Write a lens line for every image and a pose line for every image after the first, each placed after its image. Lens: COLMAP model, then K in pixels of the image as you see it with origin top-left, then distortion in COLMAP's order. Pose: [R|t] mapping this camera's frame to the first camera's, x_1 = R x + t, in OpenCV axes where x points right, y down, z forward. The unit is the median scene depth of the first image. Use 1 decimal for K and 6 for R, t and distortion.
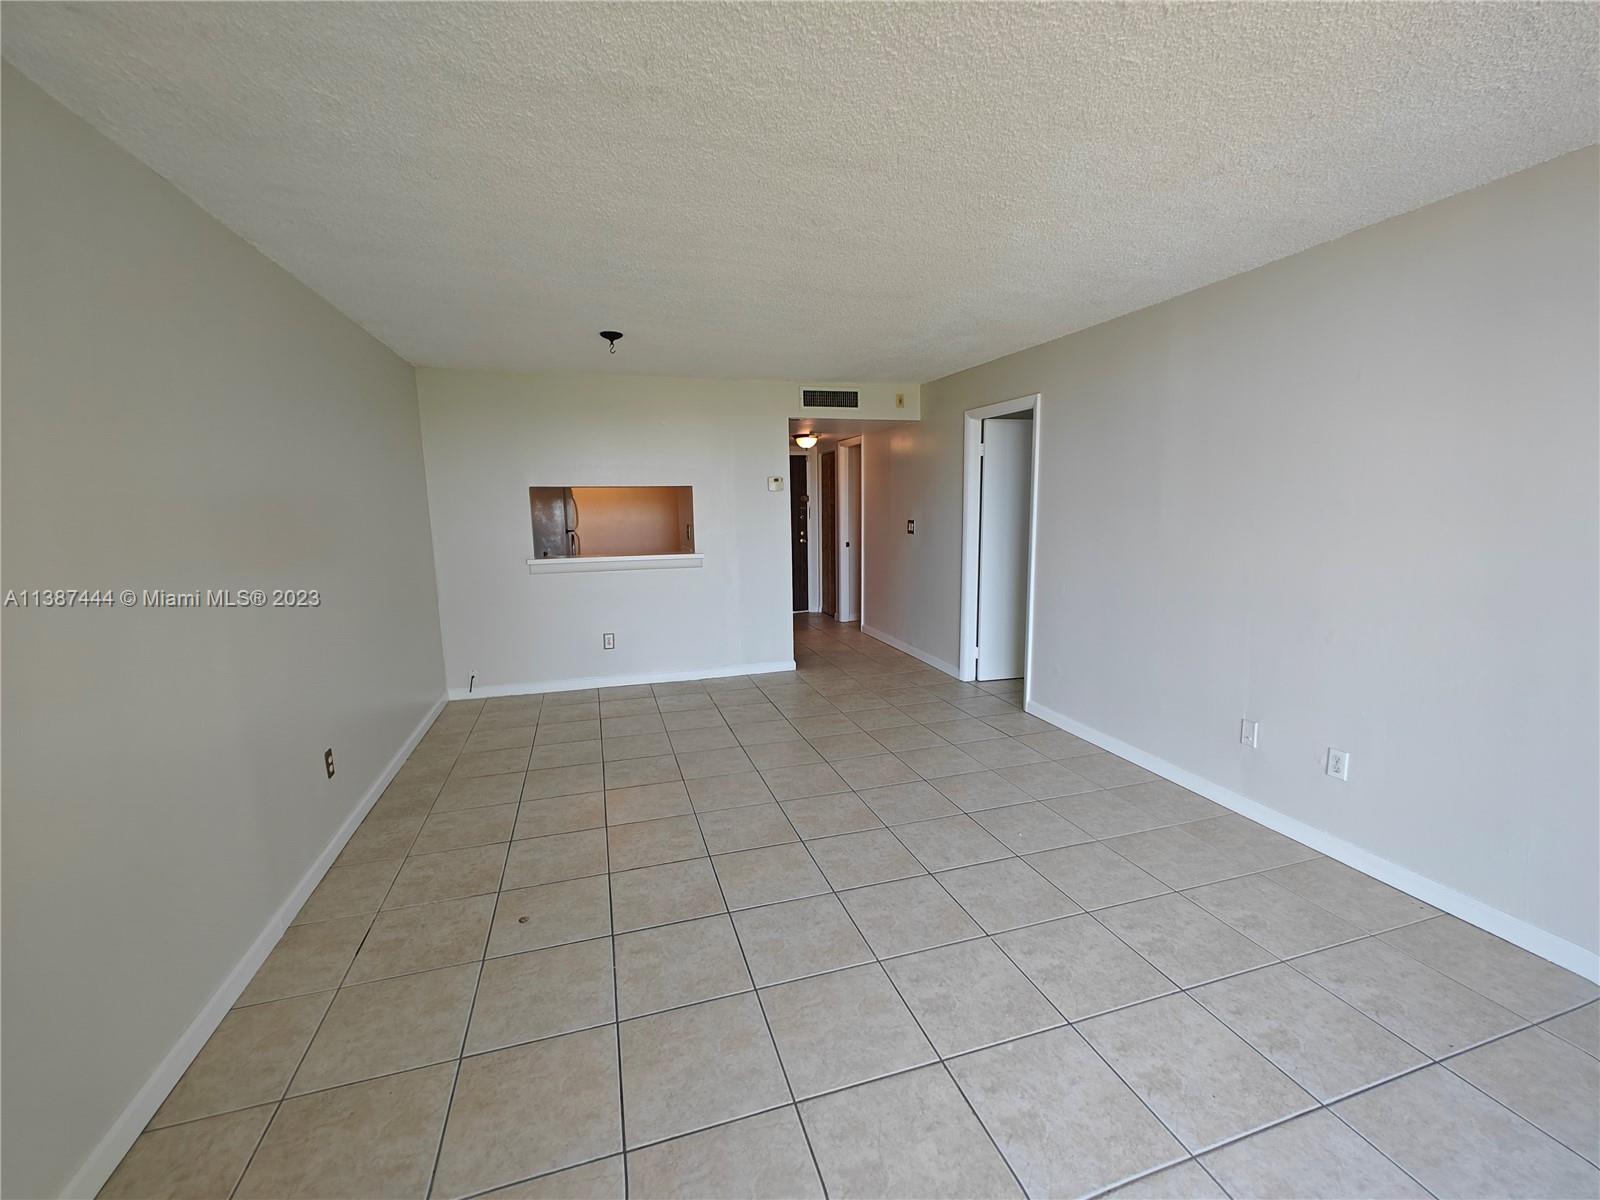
lens RADIAL K [[658.8, 0, 800.0], [0, 658.8, 600.0], [0, 0, 1]] dist [-0.012935, -0.000108]
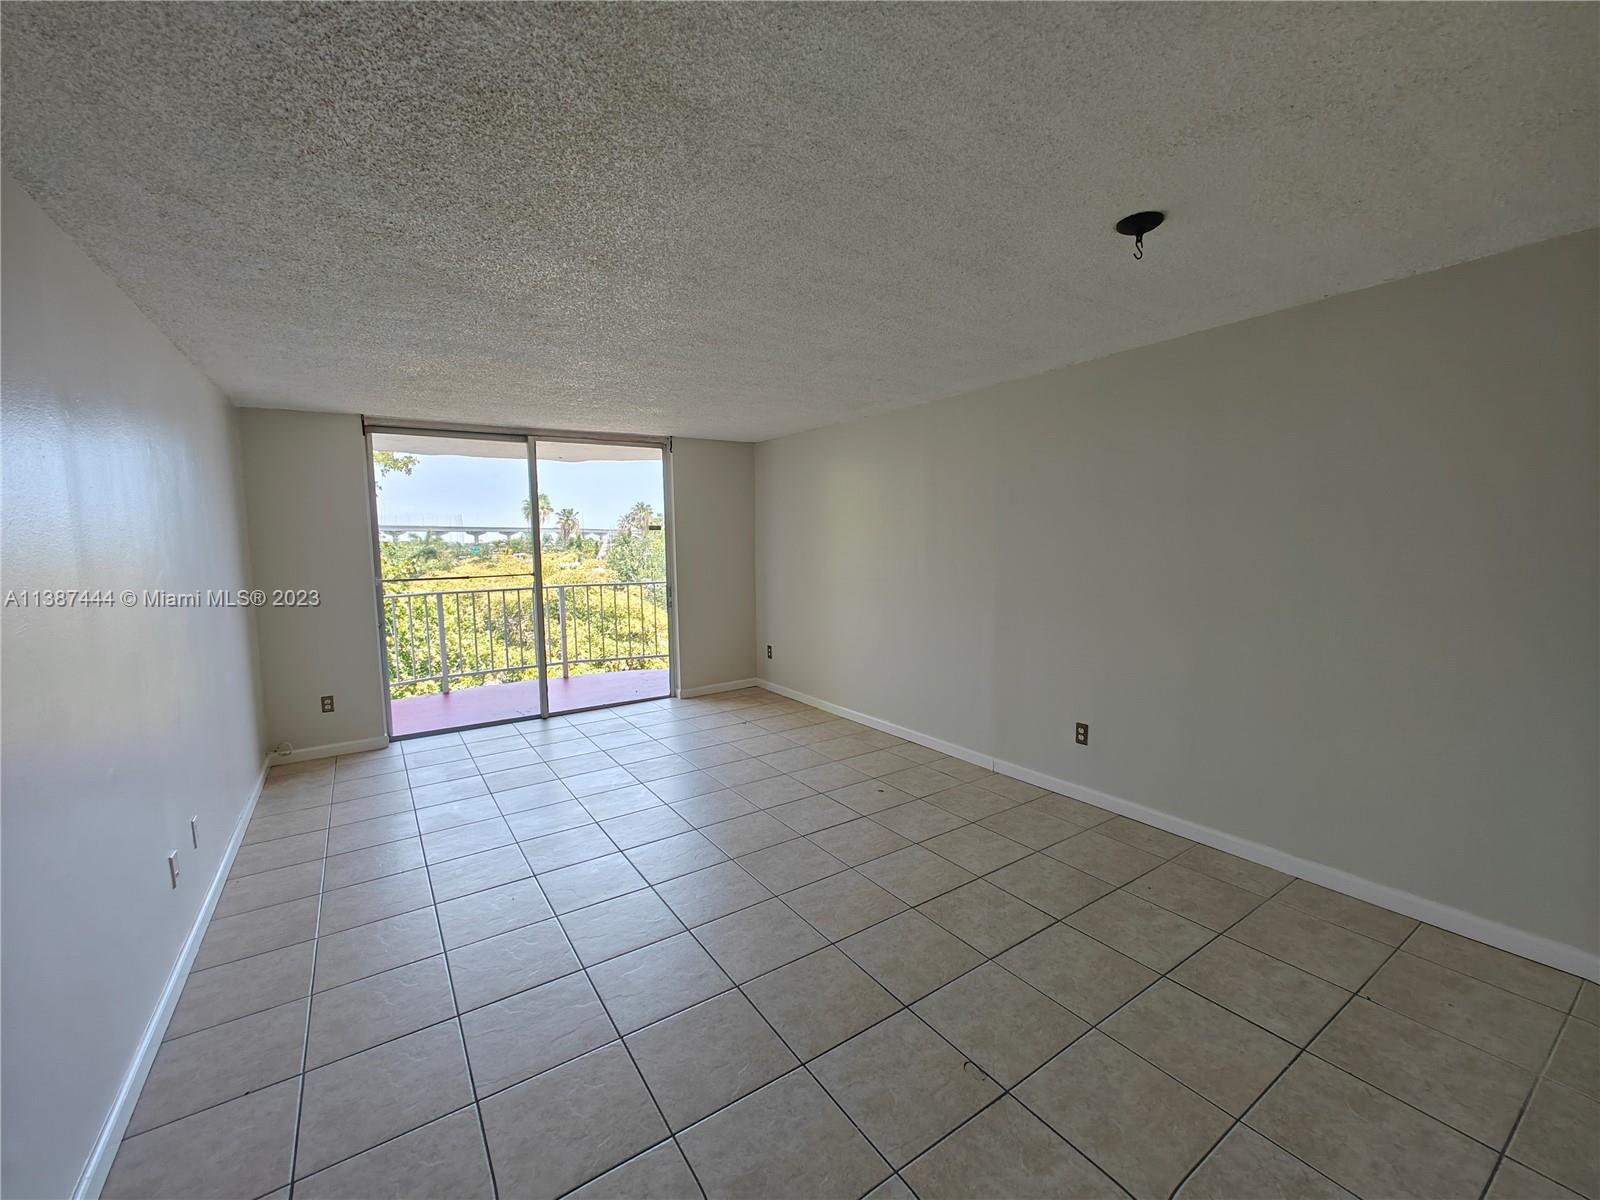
lens RADIAL K [[658.8, 0, 800.0], [0, 658.8, 600.0], [0, 0, 1]] dist [-0.012935, -0.000108]
pose [[-0.960151, 0.058490, -0.273292, 0.156146], [-0.008711, 0.971118, 0.238442, -0.291063], [0.279345, 0.231321, -0.931910, 1.810785]]
